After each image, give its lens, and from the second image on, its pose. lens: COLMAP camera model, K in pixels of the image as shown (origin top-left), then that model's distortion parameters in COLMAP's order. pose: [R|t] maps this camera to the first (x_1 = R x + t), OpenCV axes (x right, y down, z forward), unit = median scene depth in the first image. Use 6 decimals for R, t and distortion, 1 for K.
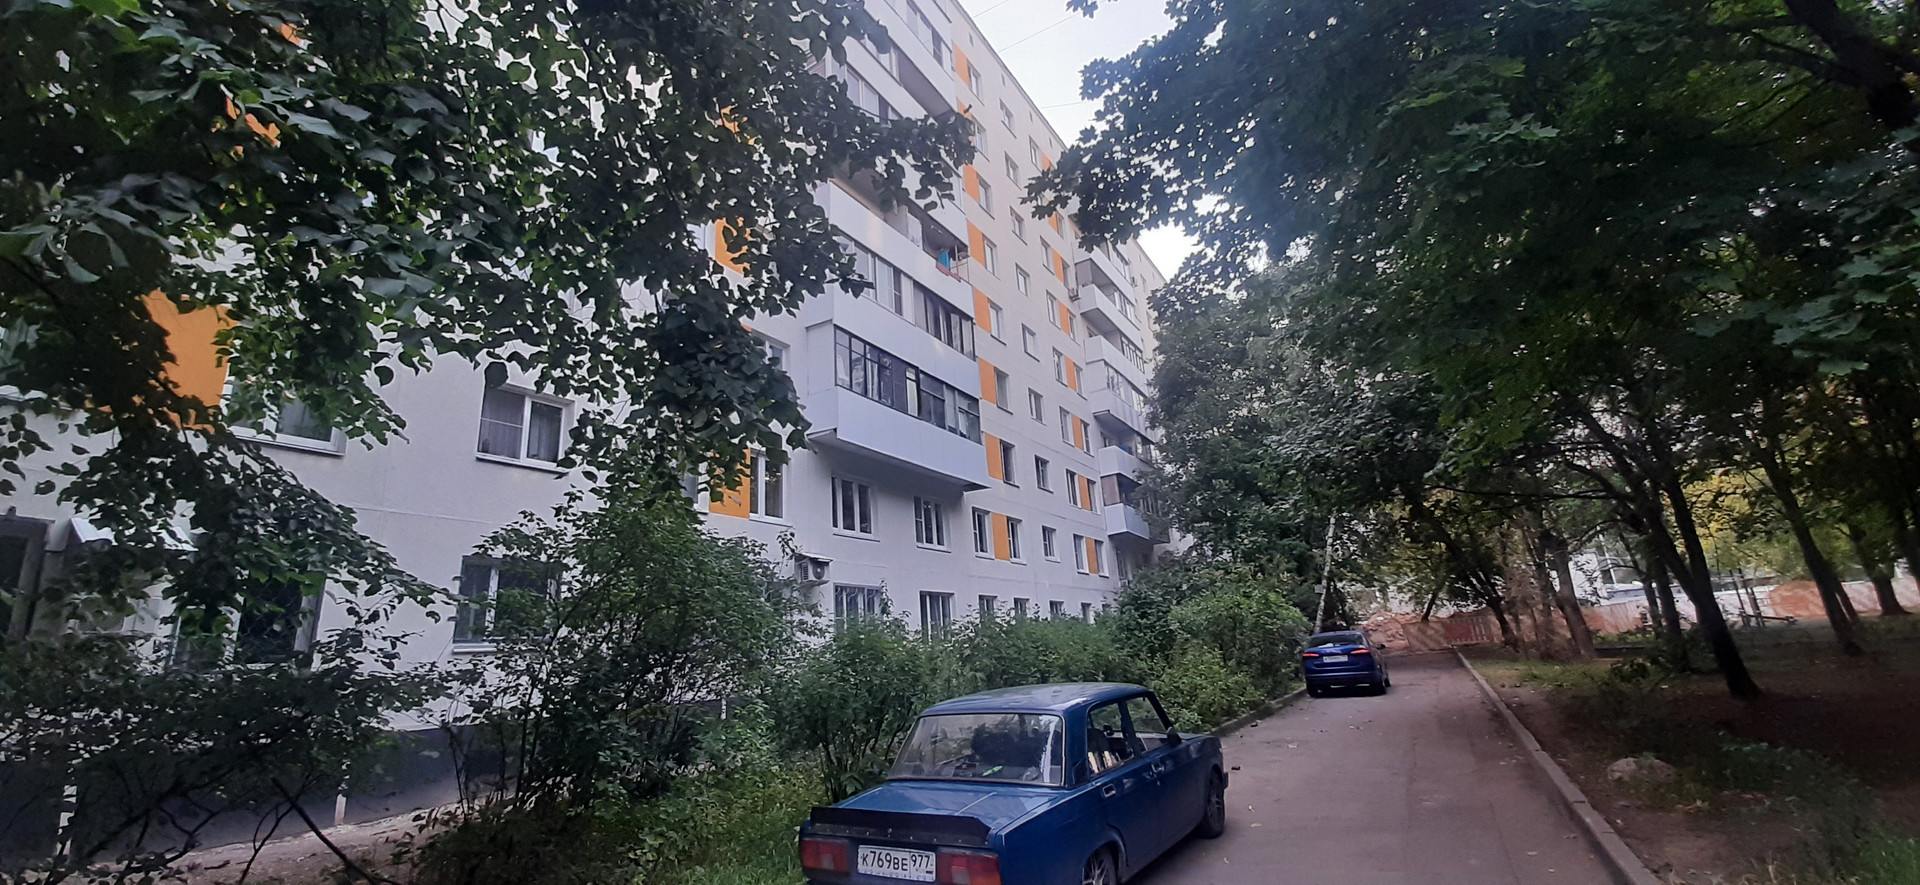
lens RADIAL K [[745.5, 0, 960.0], [0, 745.5, 442.5], [0, 0, 1]] dist [-0.030005, 0.000009]
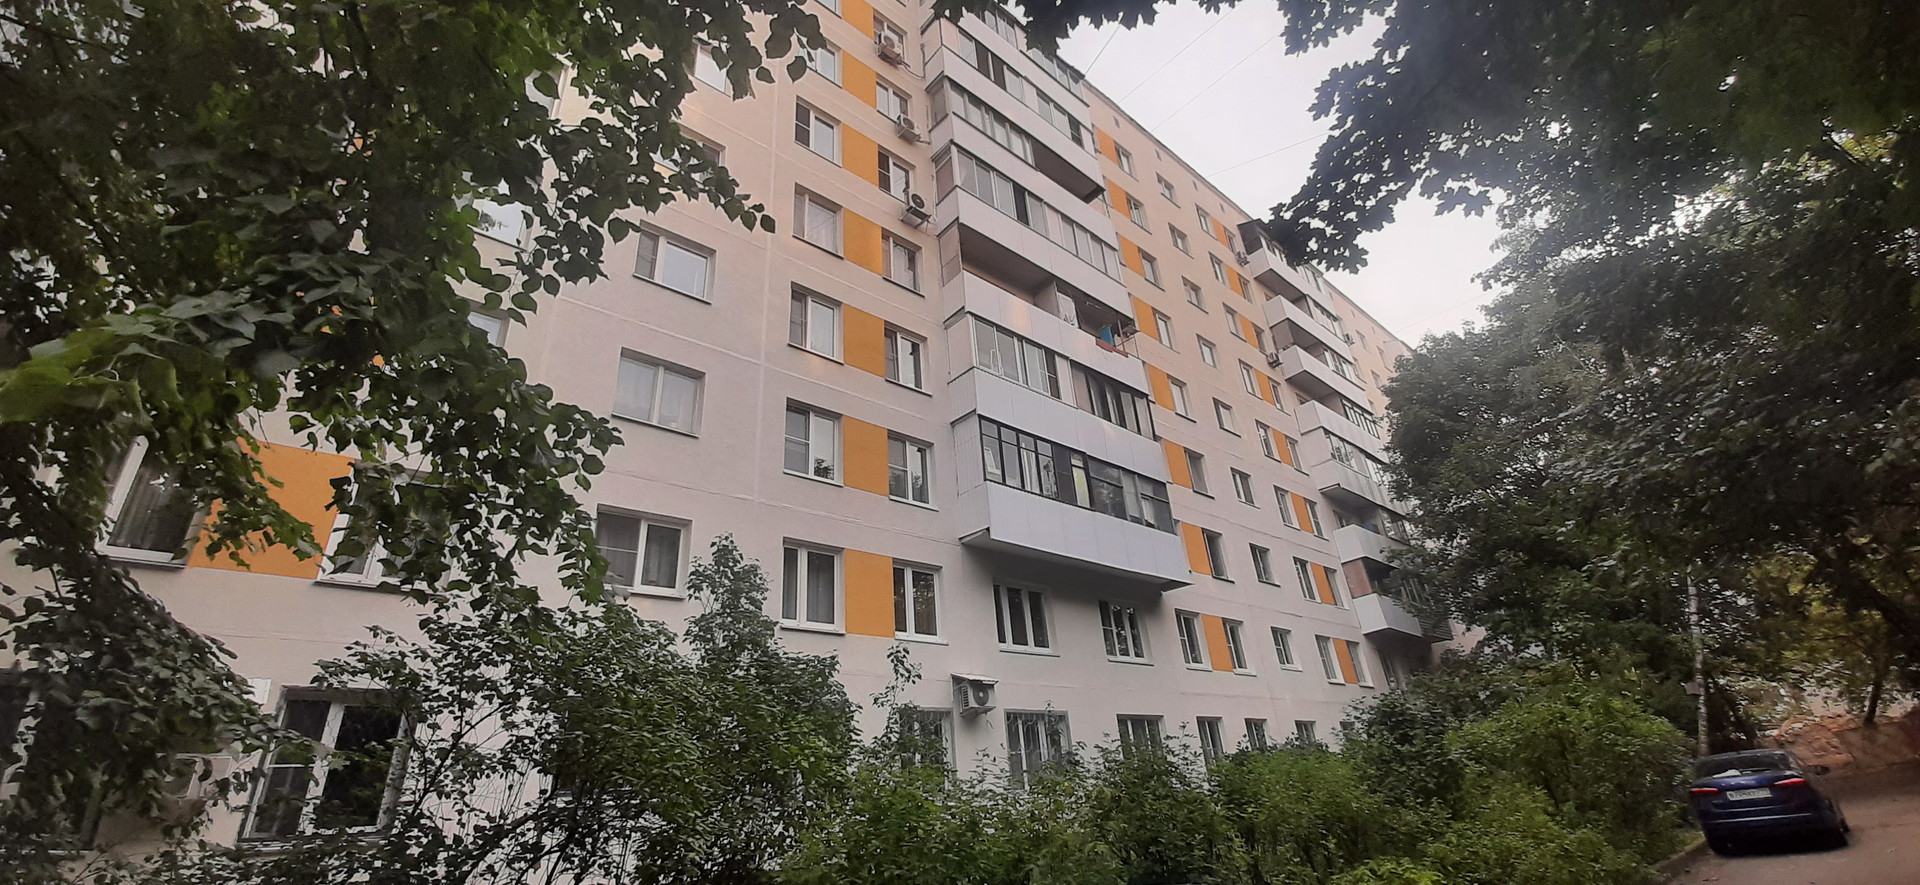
lens RADIAL K [[750.4, 0, 960.0], [0, 750.4, 442.5], [0, 0, 1]] dist [0.000535, -0.011565]
pose [[0.952990, -0.136717, -0.270406, 0.039543], [0.093464, 0.981539, -0.166870, 0.019306], [0.288228, 0.133752, 0.948174, 0.090273]]
